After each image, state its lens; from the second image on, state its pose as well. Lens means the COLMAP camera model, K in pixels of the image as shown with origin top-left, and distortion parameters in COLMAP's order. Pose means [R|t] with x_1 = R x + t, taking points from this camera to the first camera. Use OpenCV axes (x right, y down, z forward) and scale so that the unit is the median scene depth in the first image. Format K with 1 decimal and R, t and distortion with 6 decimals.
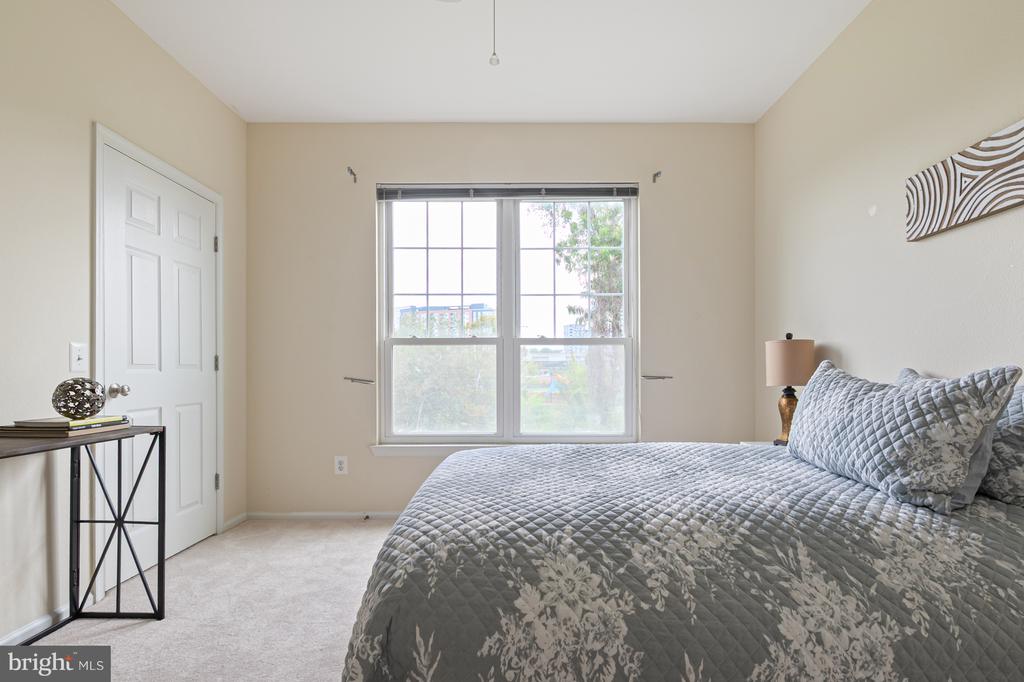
lens RADIAL K [[524.9, 0, 516.6], [0, 524.9, 372.5], [0, 0, 1]] dist [-0.002079, -0.000529]
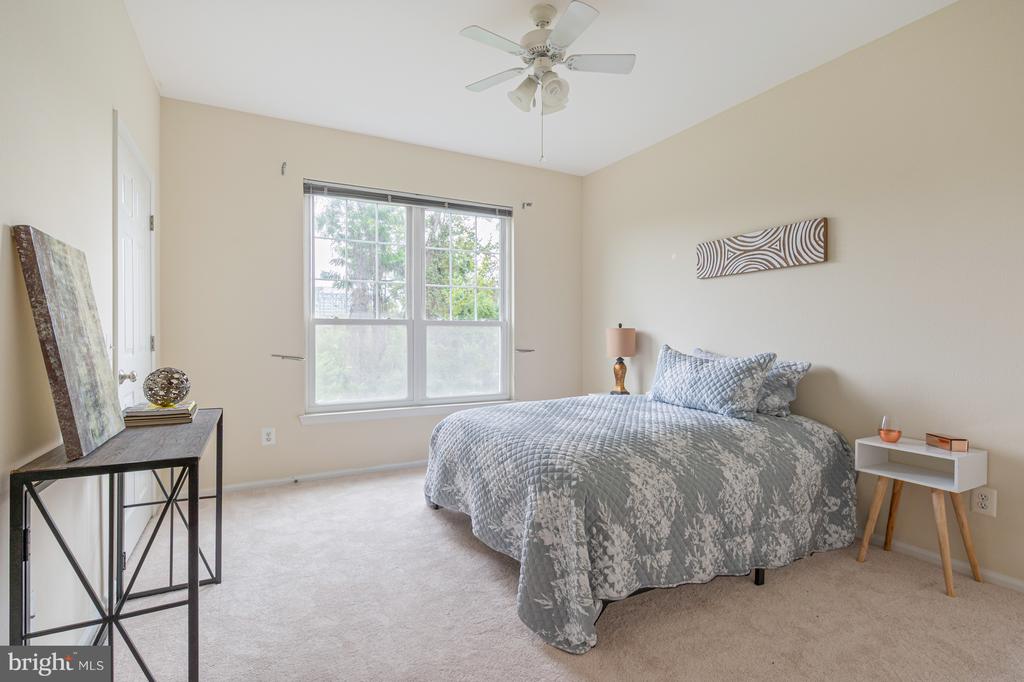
lens RADIAL K [[487.9, 0, 512.0], [0, 487.9, 341.0], [0, 0, 1]] dist [-0.003062, -0.000086]
pose [[0.881417, -0.004354, 0.472318, -0.678327], [-0.000622, 0.999946, 0.010378, -0.054534], [-0.472338, -0.009441, 0.881367, -0.210485]]
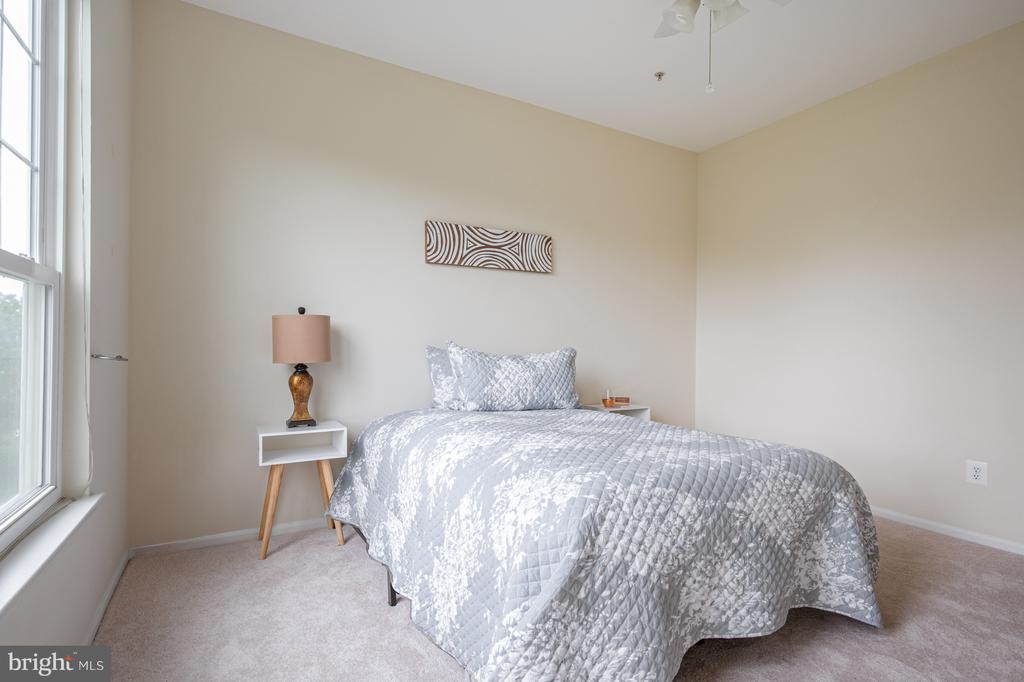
lens RADIAL K [[498.3, 0, 512.0], [0, 498.3, 341.0], [0, 0, 1]] dist [0.000354, -0.000085]
pose [[-0.497602, 0.002004, 0.867403, -0.673125], [-0.010234, 0.999914, -0.008181, -0.013862], [-0.867345, -0.012948, -0.497539, 1.621009]]
